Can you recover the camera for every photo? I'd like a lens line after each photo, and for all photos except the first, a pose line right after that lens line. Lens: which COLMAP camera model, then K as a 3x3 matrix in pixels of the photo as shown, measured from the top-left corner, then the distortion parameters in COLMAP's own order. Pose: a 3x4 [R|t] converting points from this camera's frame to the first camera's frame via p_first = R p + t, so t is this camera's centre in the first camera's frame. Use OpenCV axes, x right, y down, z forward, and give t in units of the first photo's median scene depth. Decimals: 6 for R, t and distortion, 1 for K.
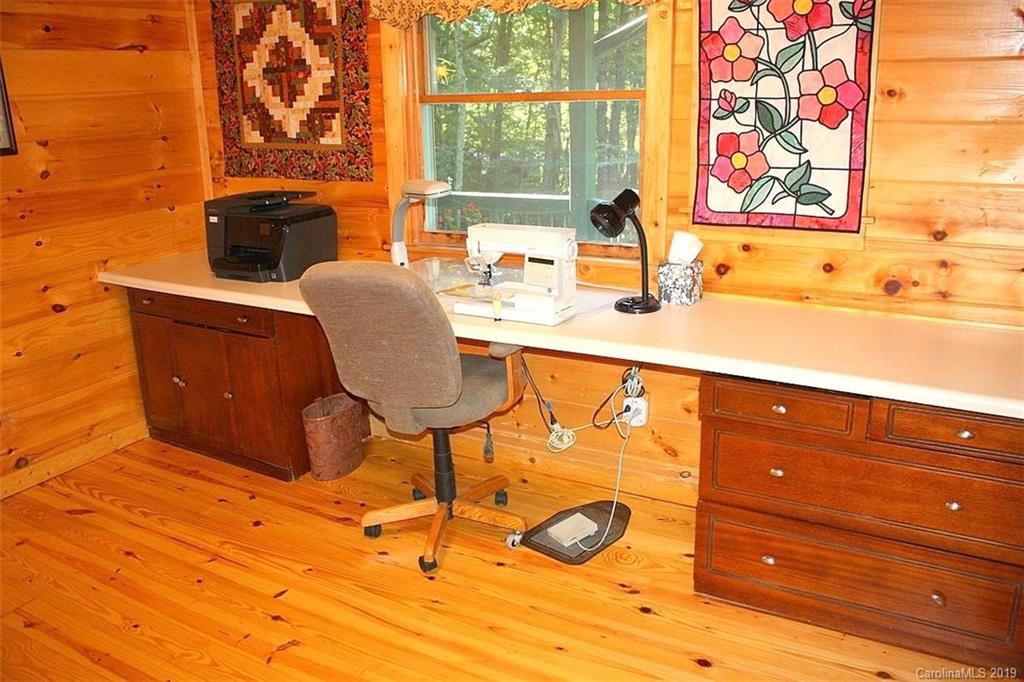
lens RADIAL K [[888.0, 0, 517.3], [0, 888.0, 341.4], [0, 0, 1]] dist [-0.161737, 0.153642]
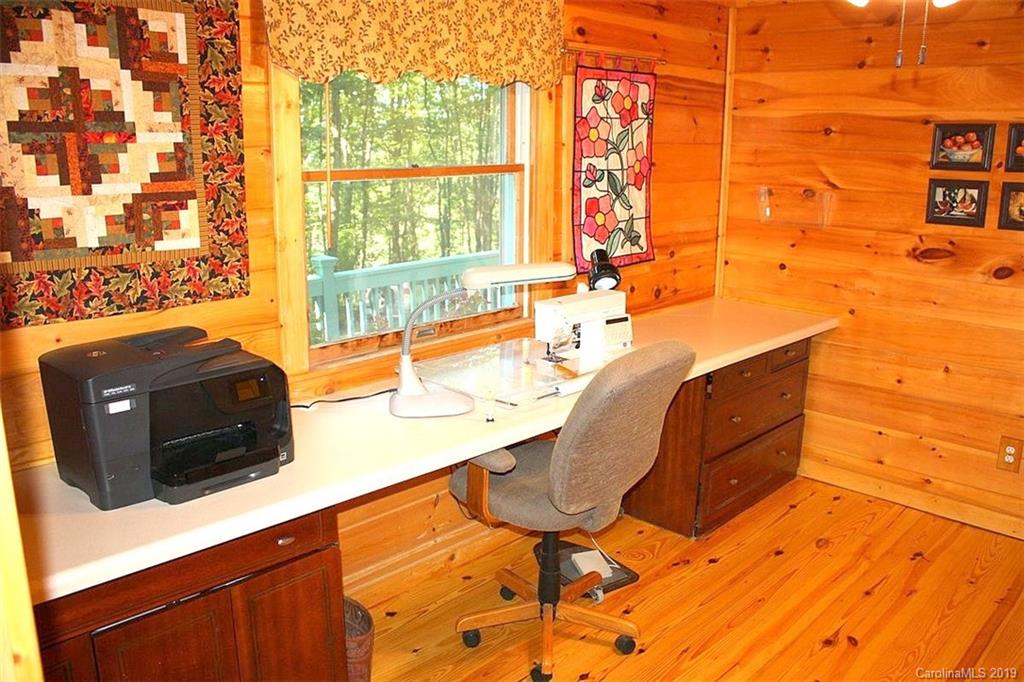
lens RADIAL K [[888.0, 0, 517.3], [0, 888.0, 341.4], [0, 0, 1]] dist [-0.161737, 0.153642]
pose [[0.194884, -0.192254, 0.961800, -0.820336], [0.263866, 0.954727, 0.137375, -0.193181], [-0.944666, 0.227014, 0.236791, 0.670218]]
